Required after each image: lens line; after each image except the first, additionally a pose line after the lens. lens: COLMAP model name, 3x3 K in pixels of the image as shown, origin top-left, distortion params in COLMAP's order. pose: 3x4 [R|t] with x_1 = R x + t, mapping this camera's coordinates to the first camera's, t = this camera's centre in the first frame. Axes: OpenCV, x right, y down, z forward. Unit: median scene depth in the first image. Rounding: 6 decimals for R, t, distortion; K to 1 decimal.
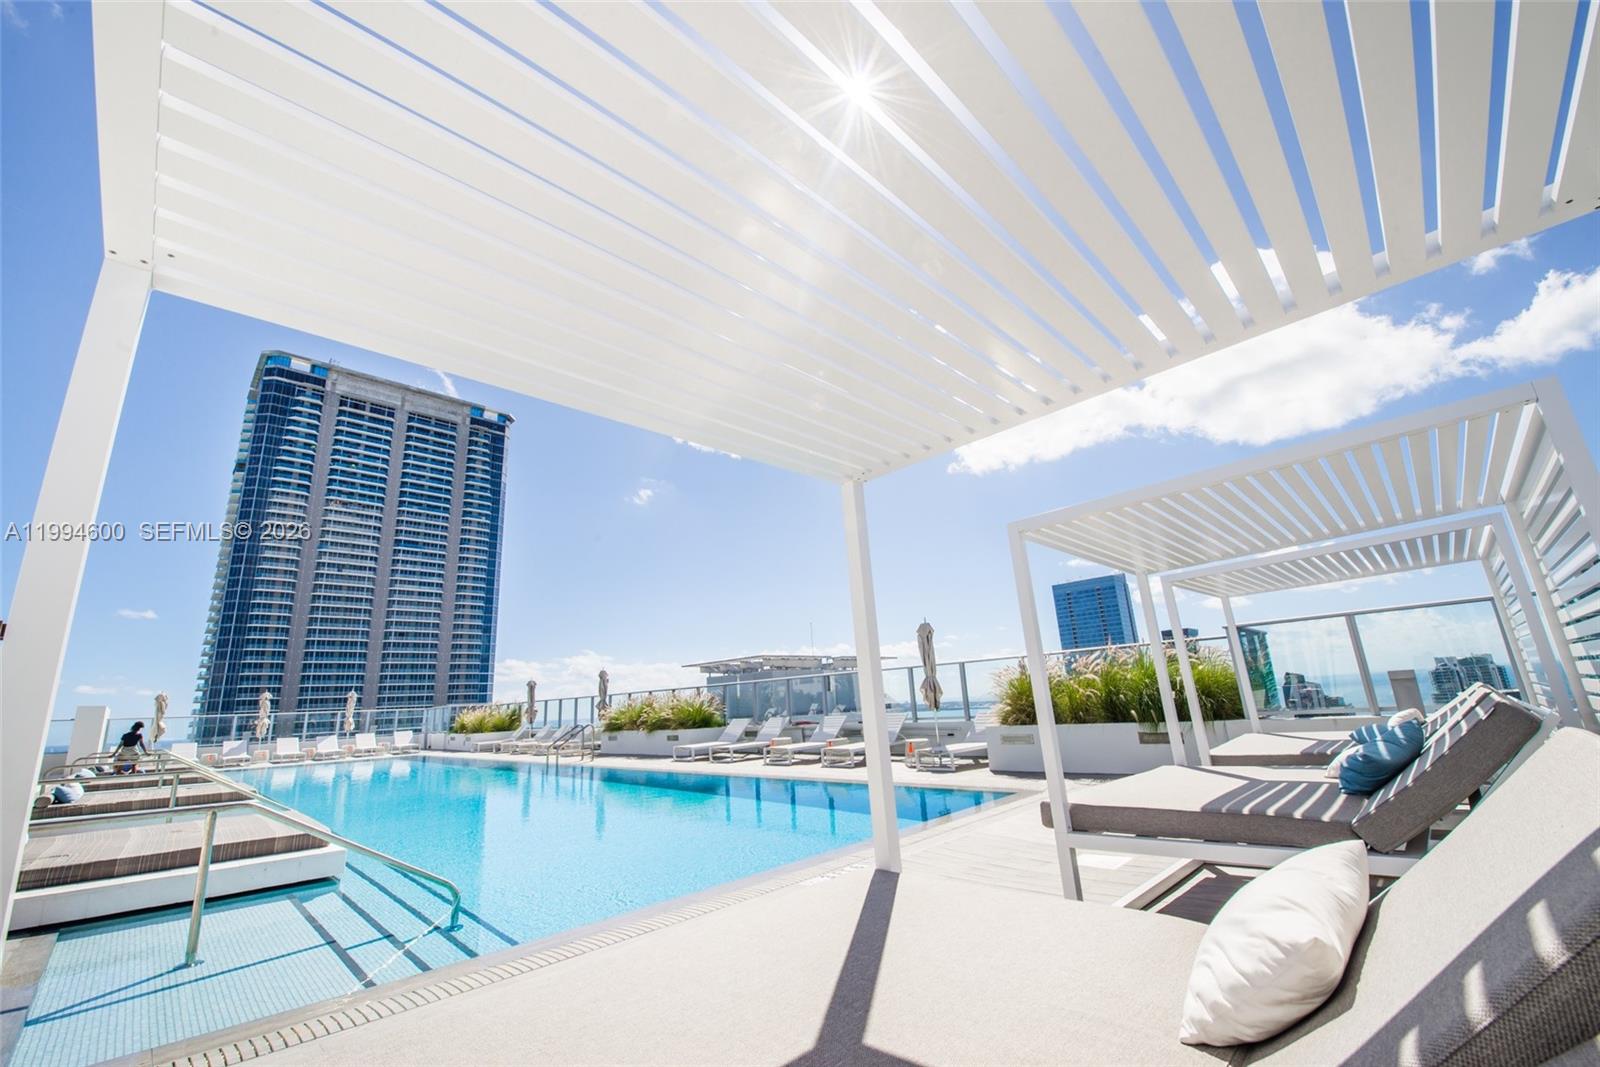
lens RADIAL K [[637.9, 0, 789.8], [0, 637.9, 527.8], [0, 0, 1]] dist [-0.016030, 0.000265]
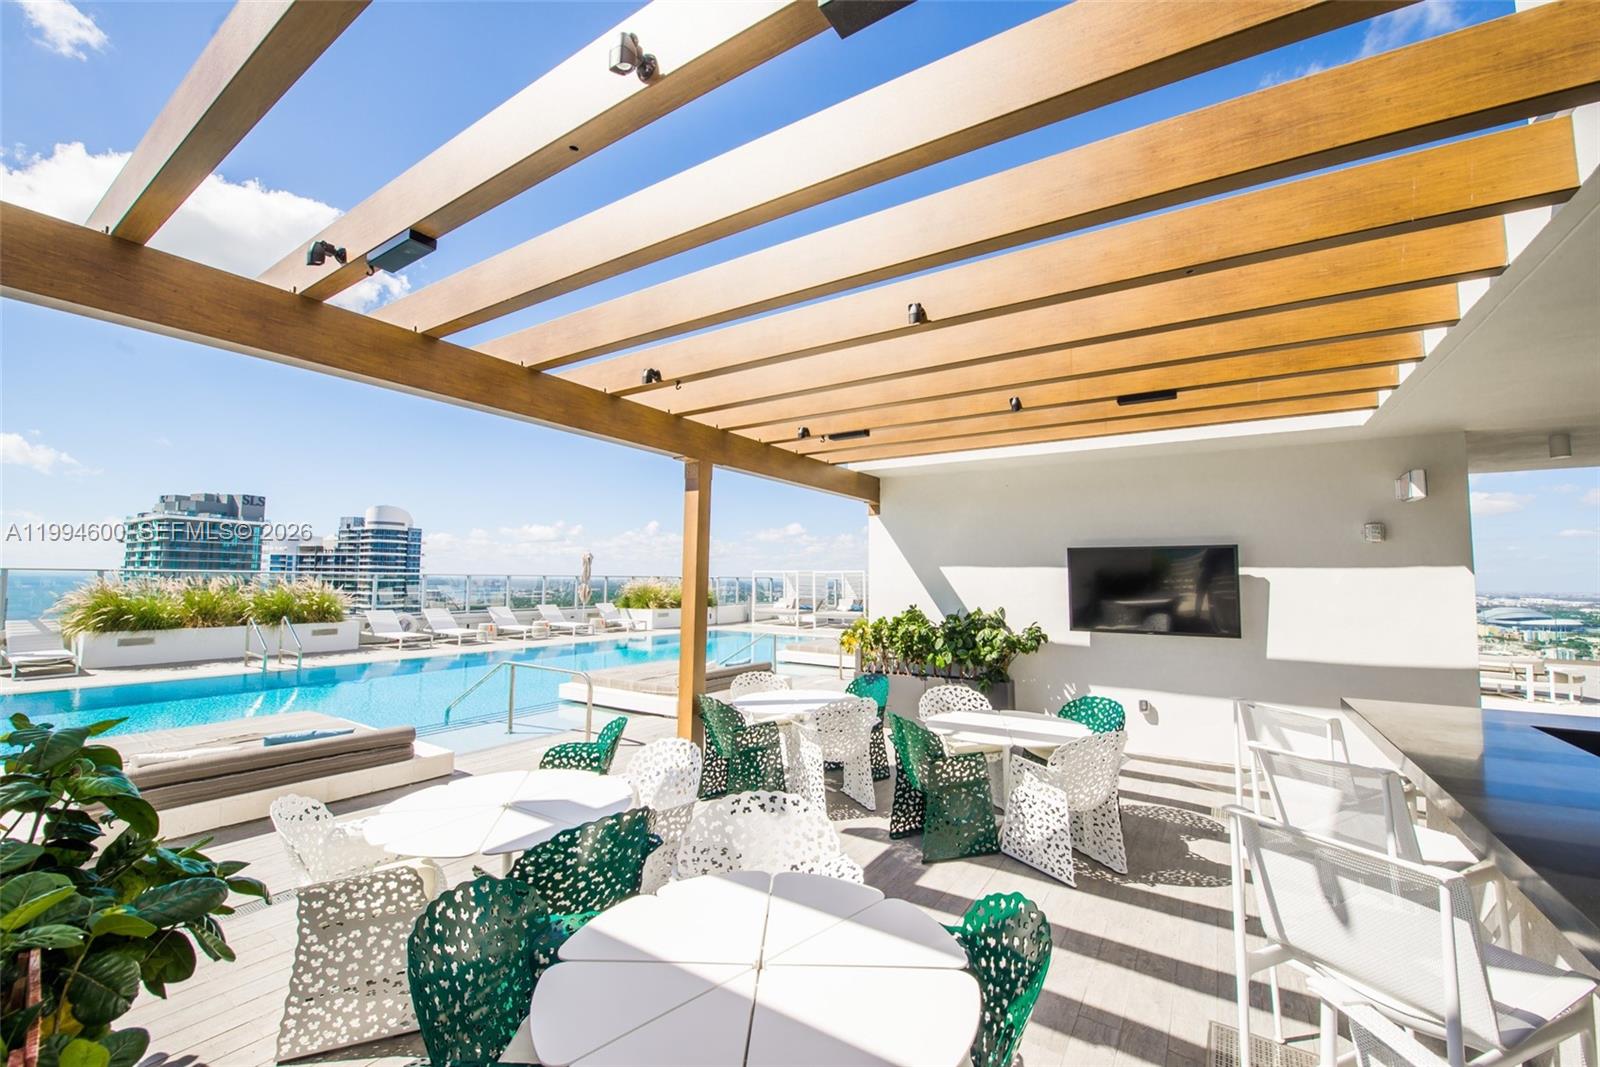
lens RADIAL K [[637.9, 0, 789.8], [0, 637.9, 527.8], [0, 0, 1]] dist [-0.016030, 0.000265]
pose [[-0.202998, 0.129491, 0.970579, -0.205697], [-0.258483, 0.948970, -0.180670, 0.033117], [-0.944446, -0.287554, -0.159168, 0.102349]]
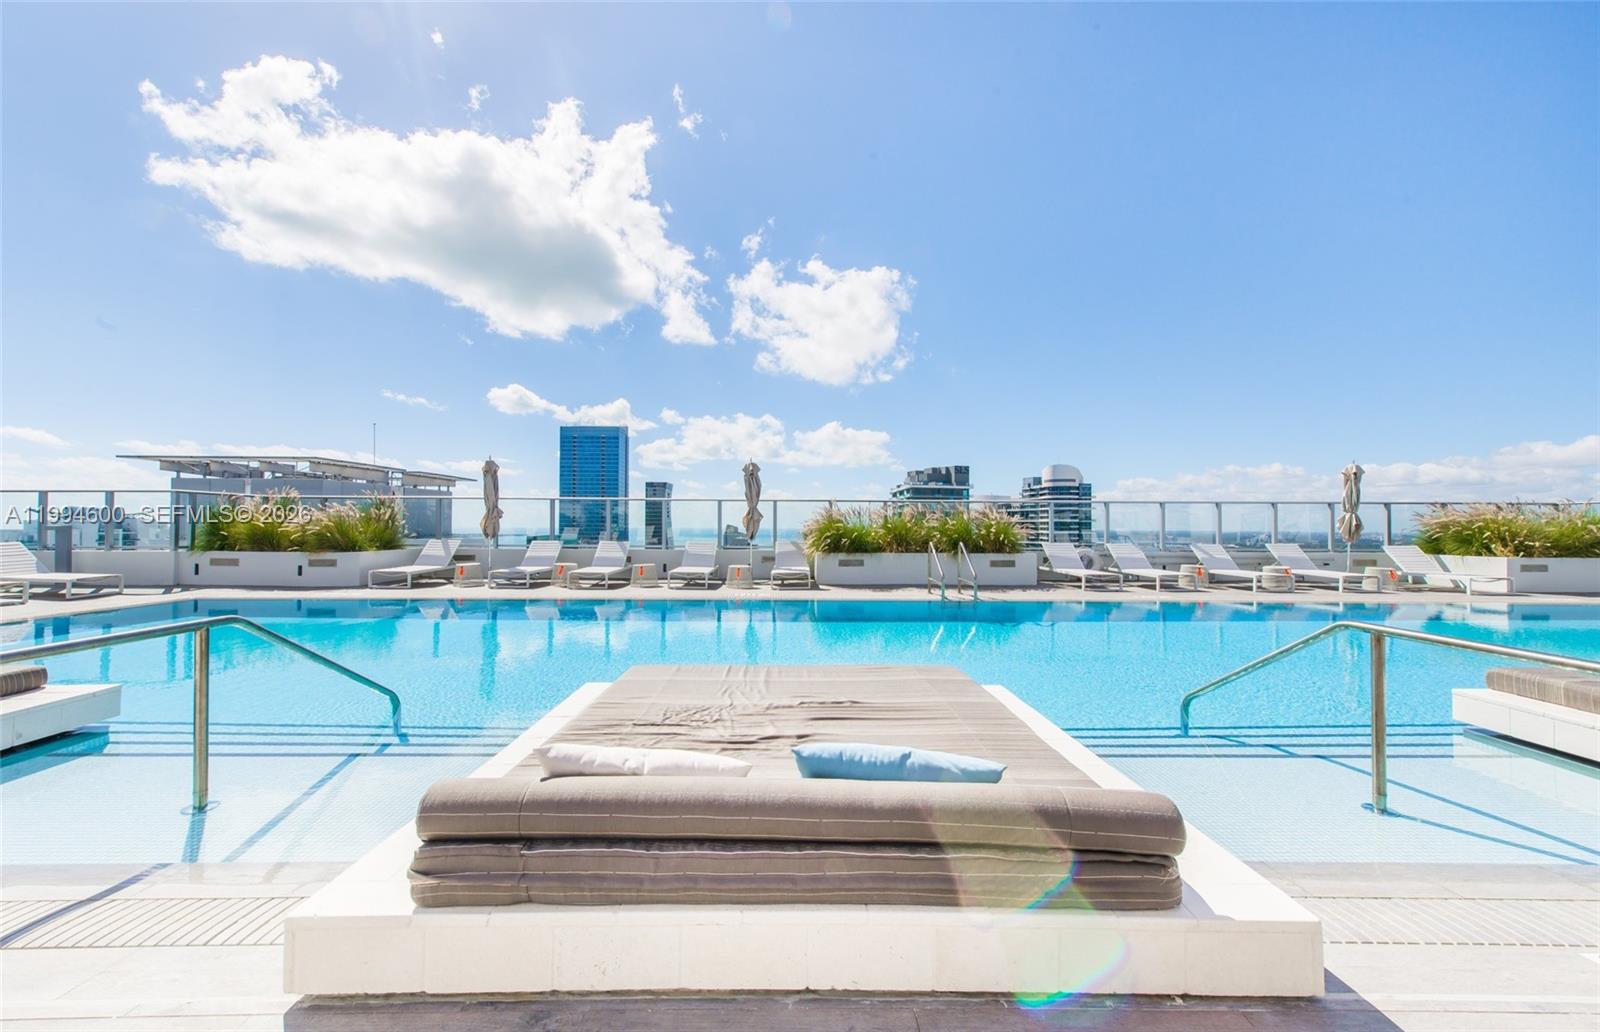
lens RADIAL K [[627.5, 0, 800.0], [0, 627.5, 516.0], [0, 0, 1]] dist [0.018525, -0.000190]
pose [[0.684976, 0.068468, 0.725342, -0.162220], [-0.233203, 0.963800, 0.129249, 0.040926], [-0.690235, -0.257684, 0.676147, 0.117189]]
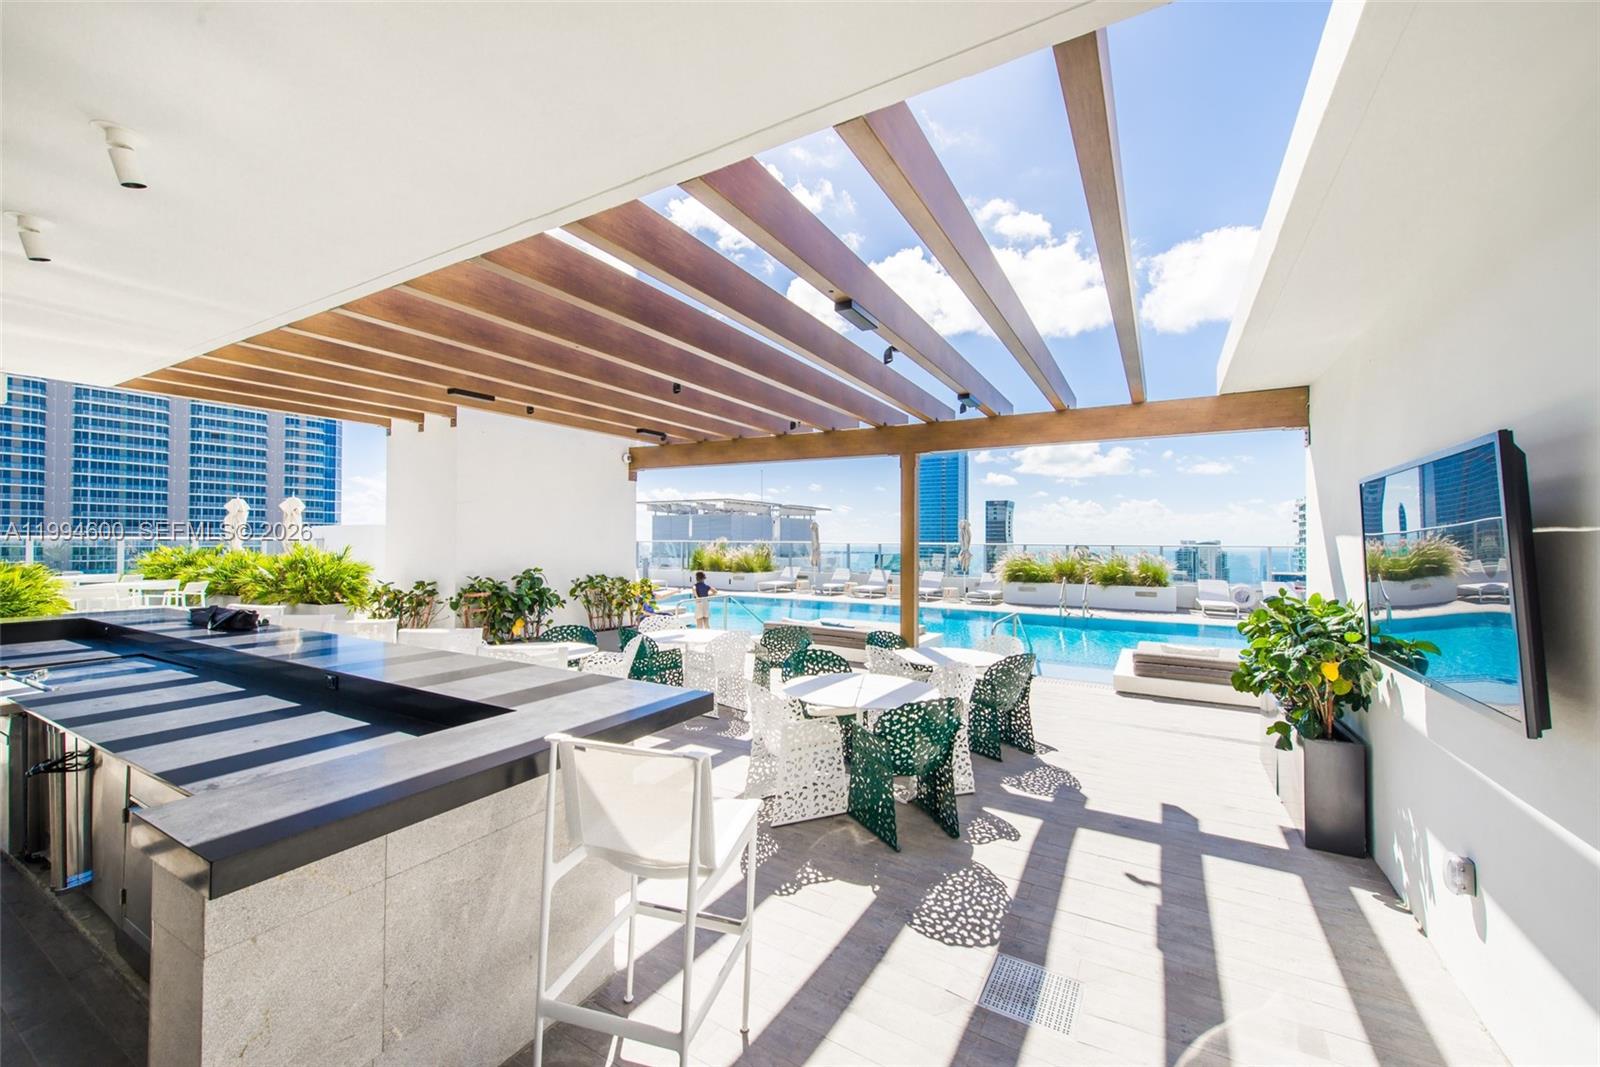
lens RADIAL K [[637.9, 0, 789.8], [0, 637.9, 527.8], [0, 0, 1]] dist [-0.016030, 0.000265]
pose [[0.963288, 0.065761, 0.260291, -0.182280], [-0.125894, 0.966975, 0.221608, 0.011493], [-0.237121, -0.246242, 0.939755, 0.031369]]
